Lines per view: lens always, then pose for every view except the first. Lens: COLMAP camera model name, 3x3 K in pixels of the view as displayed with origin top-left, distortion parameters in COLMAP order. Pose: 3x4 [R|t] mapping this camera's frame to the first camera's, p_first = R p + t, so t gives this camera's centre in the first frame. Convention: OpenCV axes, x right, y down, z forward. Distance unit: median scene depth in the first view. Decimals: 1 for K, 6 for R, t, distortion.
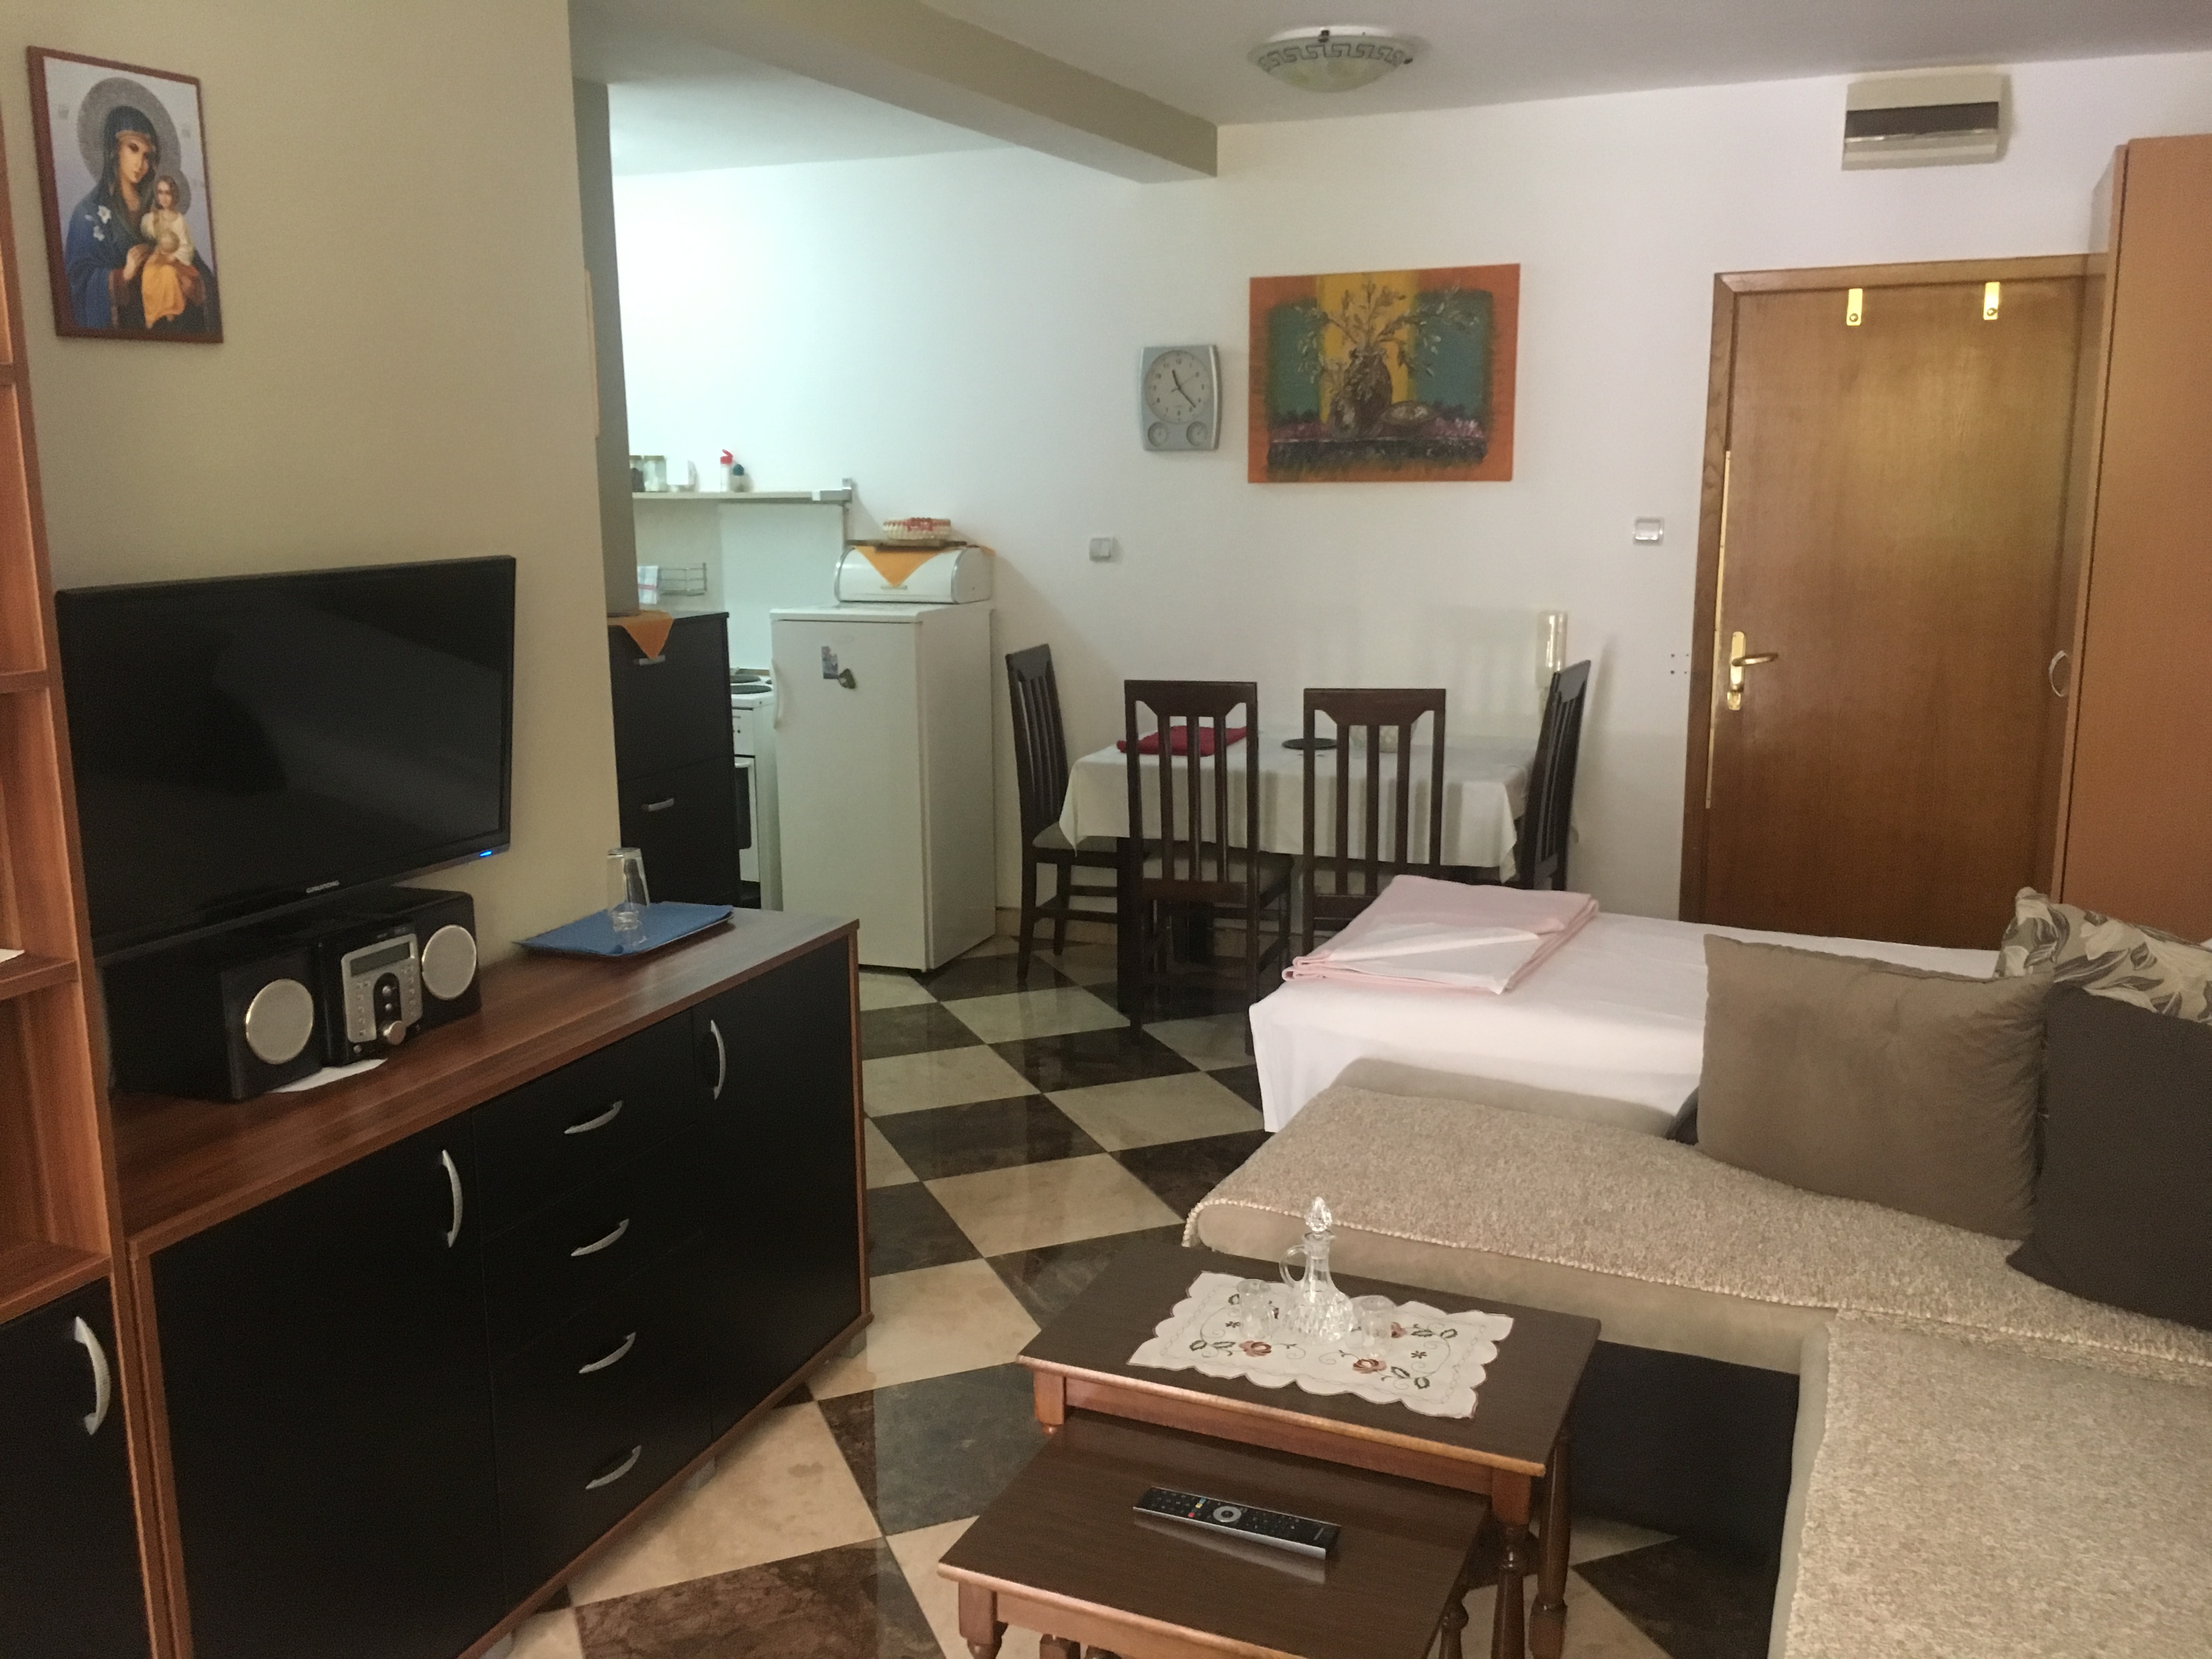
lens RADIAL K [[1865.8, 0, 1109.4], [0, 1865.8, 830.6], [0, 0, 1]] dist [0.020247, 0.002732]
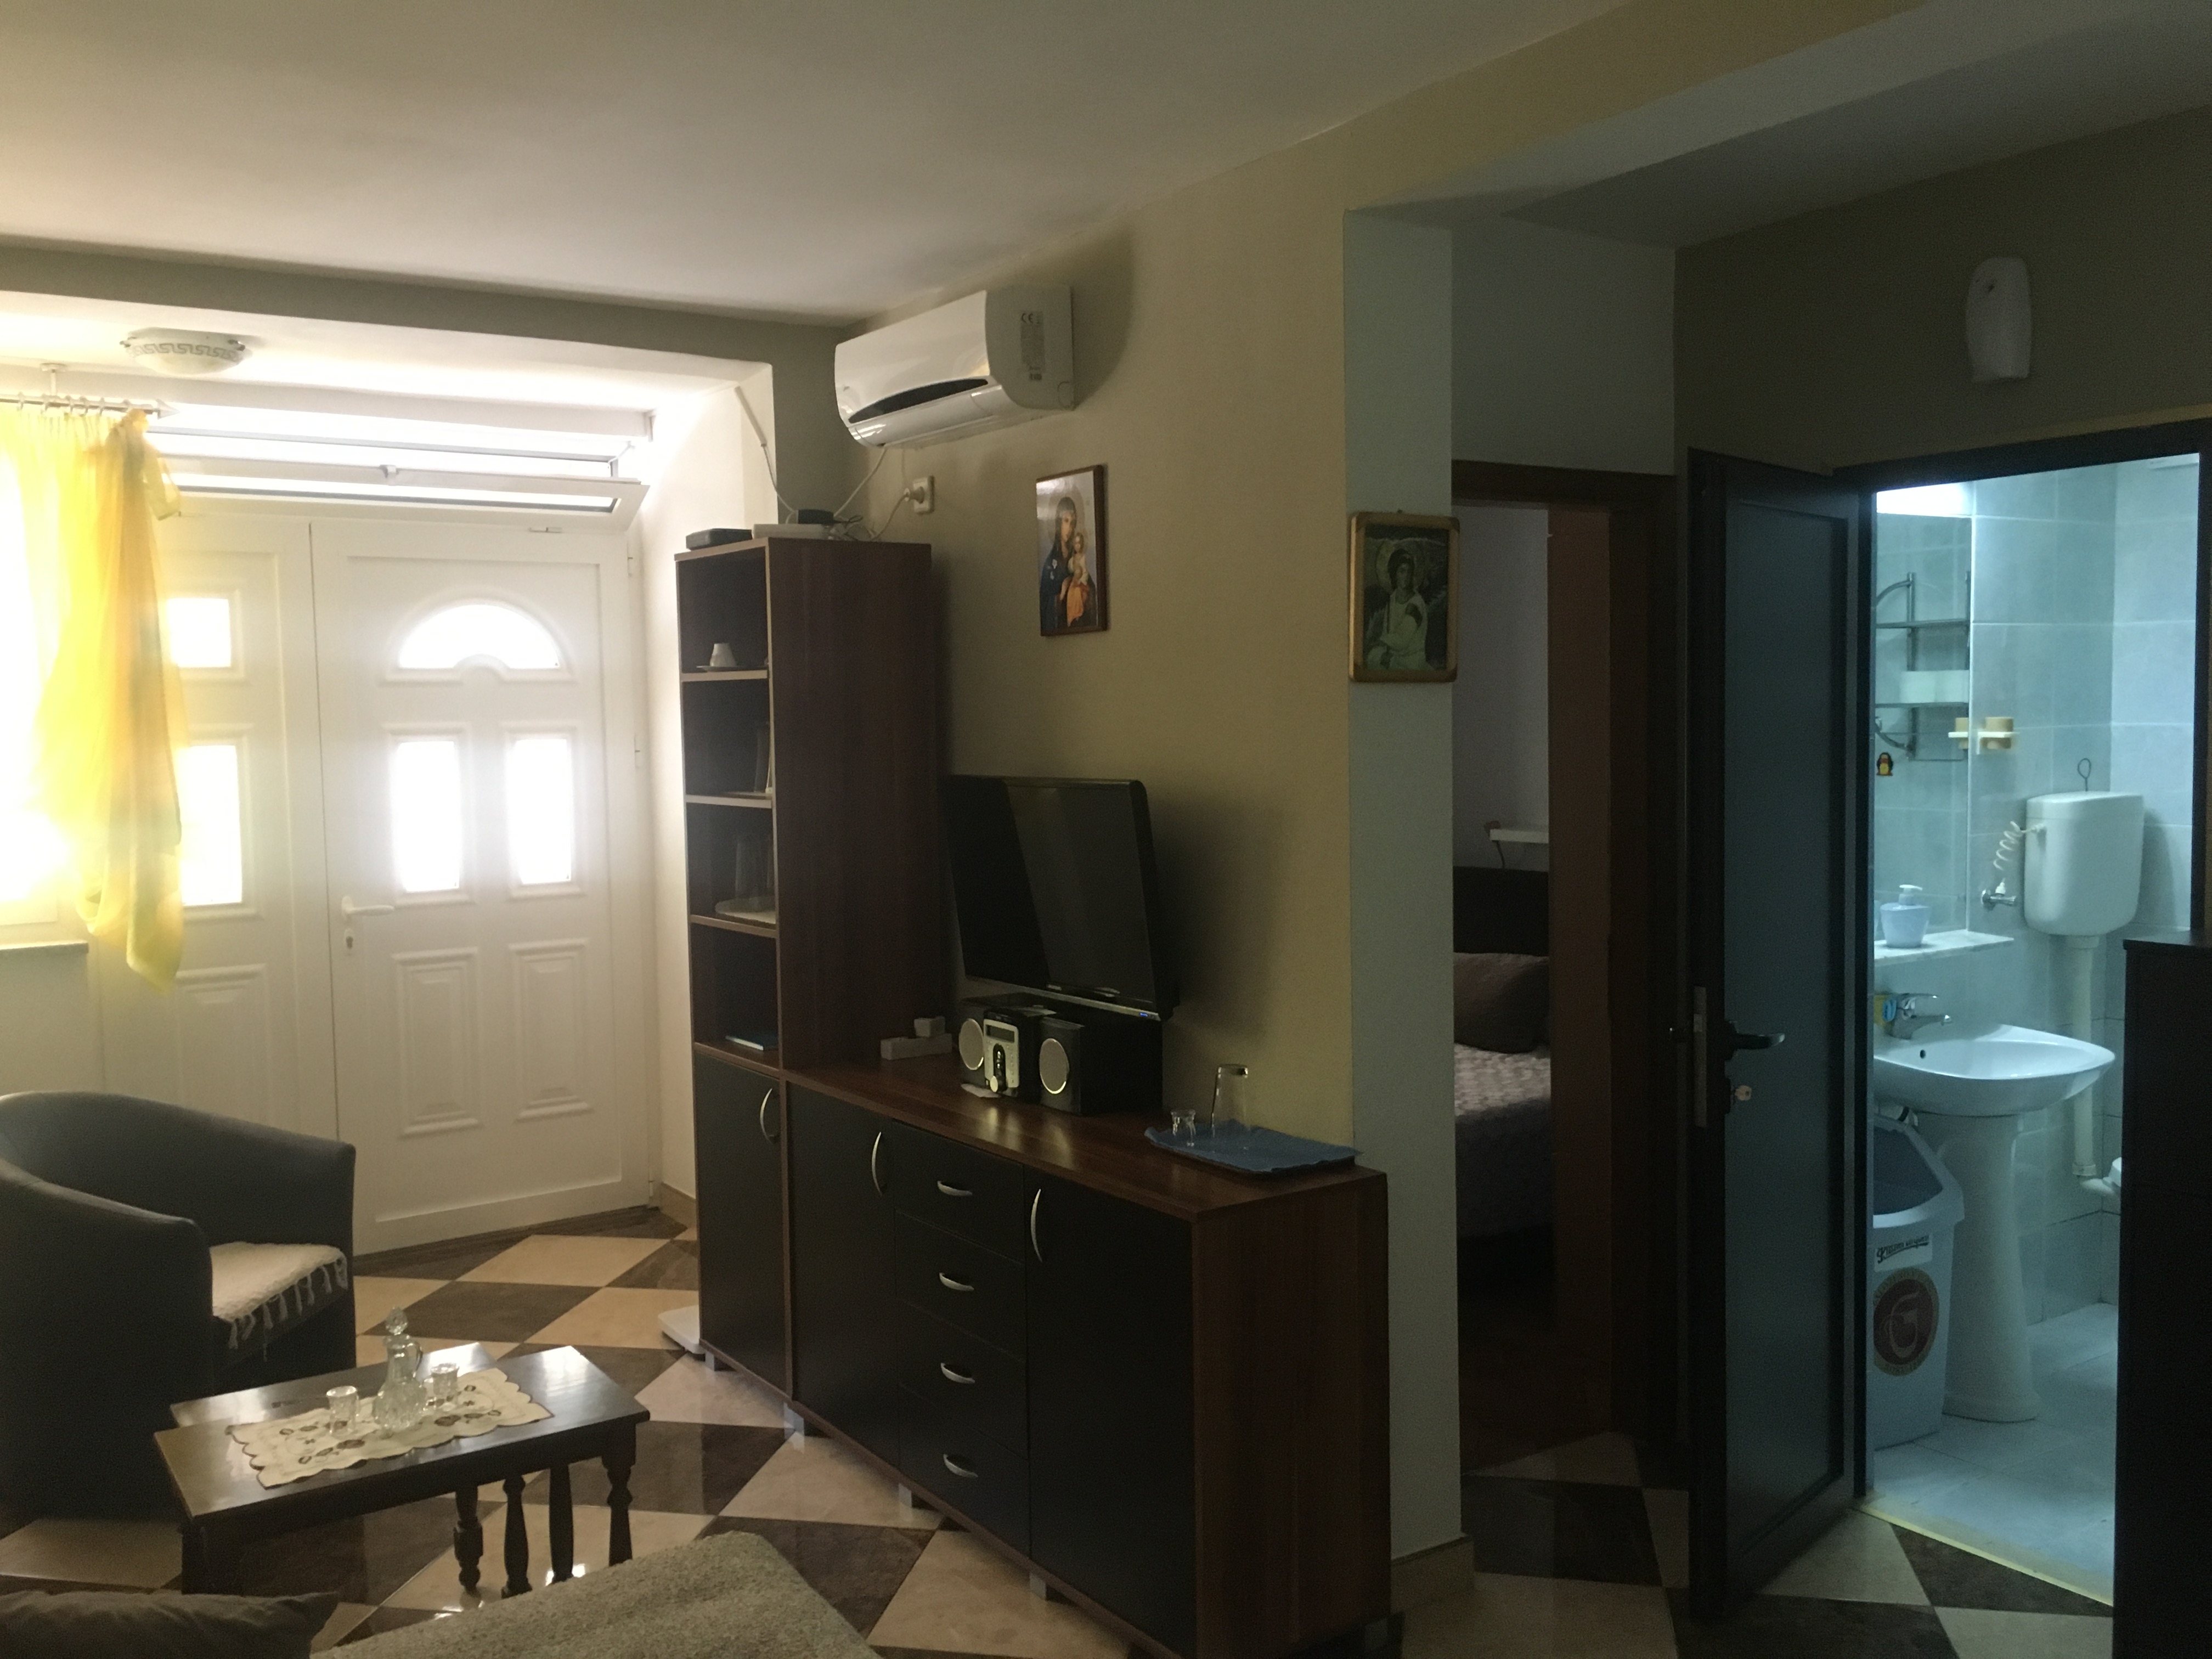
lens RADIAL K [[1865.8, 0, 1112.1], [0, 1865.8, 824.3], [0, 0, 1]] dist [0.020247, 0.002732]
pose [[-0.523484, 0.075716, -0.848665, 0.861401], [-0.148595, 0.972666, 0.178438, -0.394297], [0.838978, 0.219517, -0.497924, 1.874395]]
